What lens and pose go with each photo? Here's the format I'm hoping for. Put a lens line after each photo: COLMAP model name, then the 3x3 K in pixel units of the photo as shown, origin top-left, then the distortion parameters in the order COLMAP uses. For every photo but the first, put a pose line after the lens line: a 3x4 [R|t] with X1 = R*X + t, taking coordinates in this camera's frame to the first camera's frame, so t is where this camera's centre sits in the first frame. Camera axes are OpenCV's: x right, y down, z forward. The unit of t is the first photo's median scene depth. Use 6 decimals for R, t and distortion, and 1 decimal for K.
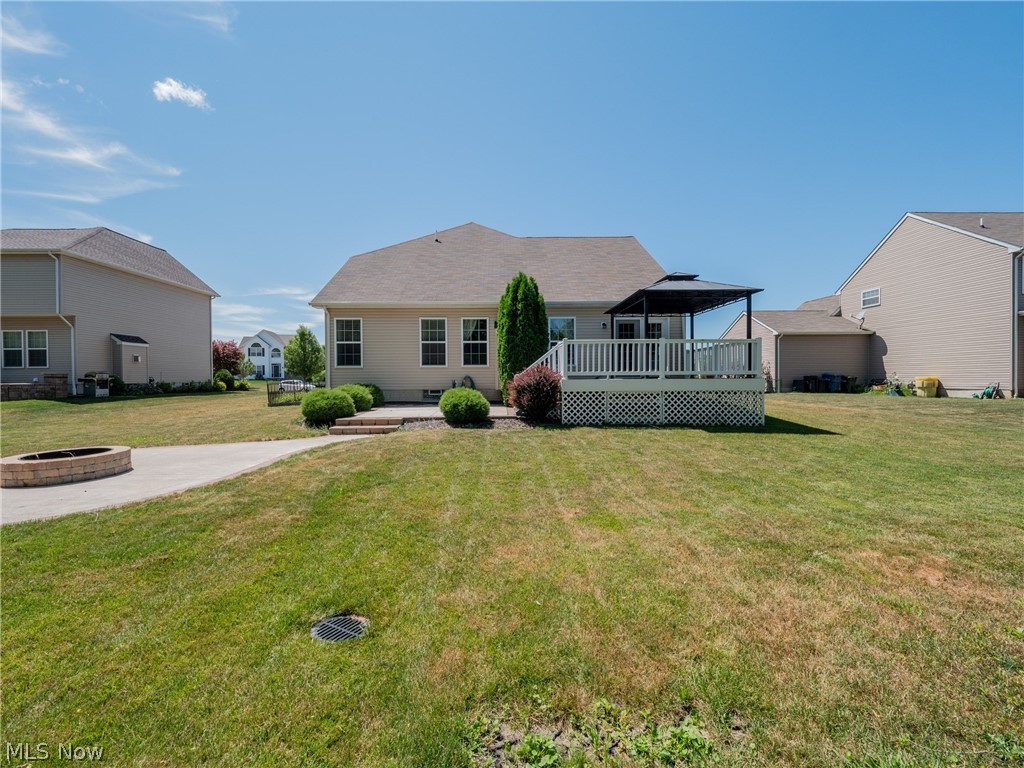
lens RADIAL K [[428.9, 0, 512.0], [0, 428.9, 384.0], [0, 0, 1]] dist [-0.000899, -0.000205]
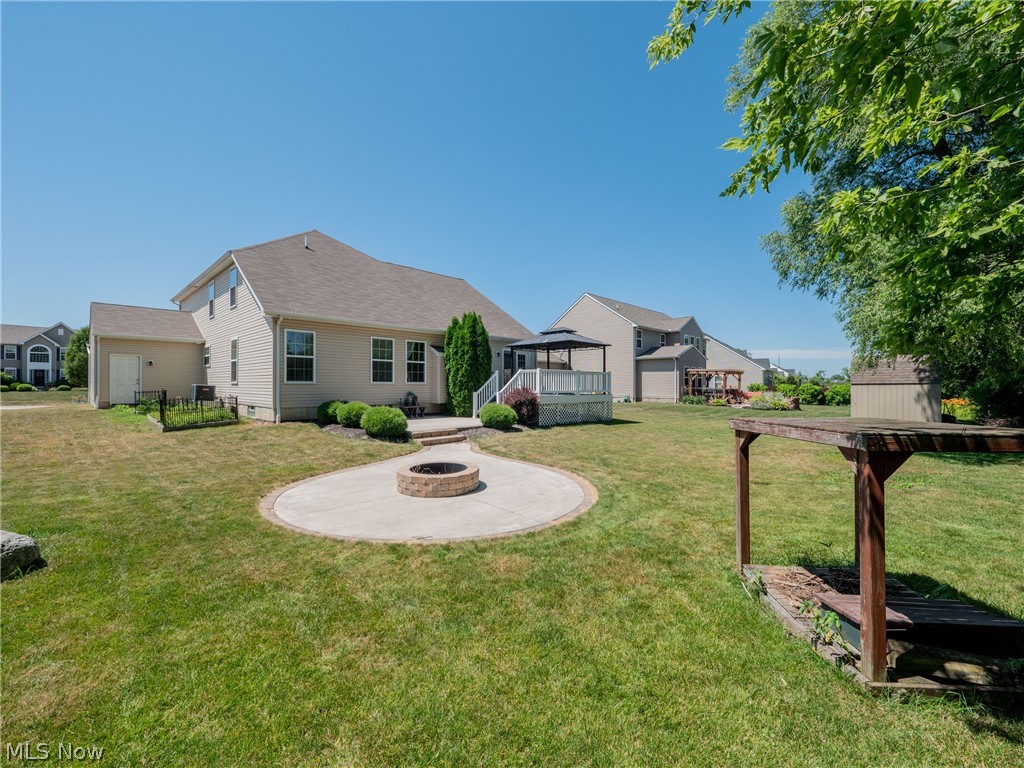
lens RADIAL K [[428.9, 0, 512.0], [0, 428.9, 384.0], [0, 0, 1]] dist [-0.000899, -0.000205]
pose [[0.712338, 0.010748, 0.701755, -0.703717], [0.004835, 0.999784, -0.020221, -0.015236], [-0.701820, 0.017798, 0.712132, 0.012013]]
